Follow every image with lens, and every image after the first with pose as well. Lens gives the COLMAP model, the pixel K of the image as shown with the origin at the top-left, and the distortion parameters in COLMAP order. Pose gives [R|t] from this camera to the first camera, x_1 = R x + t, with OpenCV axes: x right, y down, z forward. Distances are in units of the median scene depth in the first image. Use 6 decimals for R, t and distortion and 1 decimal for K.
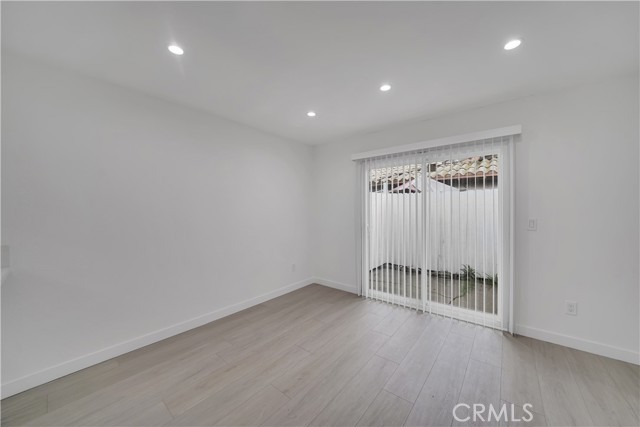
lens RADIAL K [[225.4, 0, 318.4], [0, 225.4, 214.3], [0, 0, 1]] dist [0.000301, 0.000059]
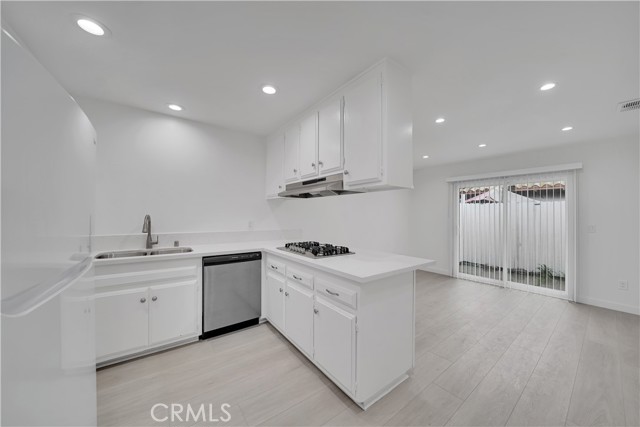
lens RADIAL K [[225.4, 0, 318.4], [0, 225.4, 214.3], [0, 0, 1]] dist [0.000301, 0.000059]
pose [[0.976465, 0.016166, -0.215071, -0.357332], [-0.021662, 0.999496, -0.023221, 0.018104], [0.214587, 0.027333, 0.976322, -0.609384]]
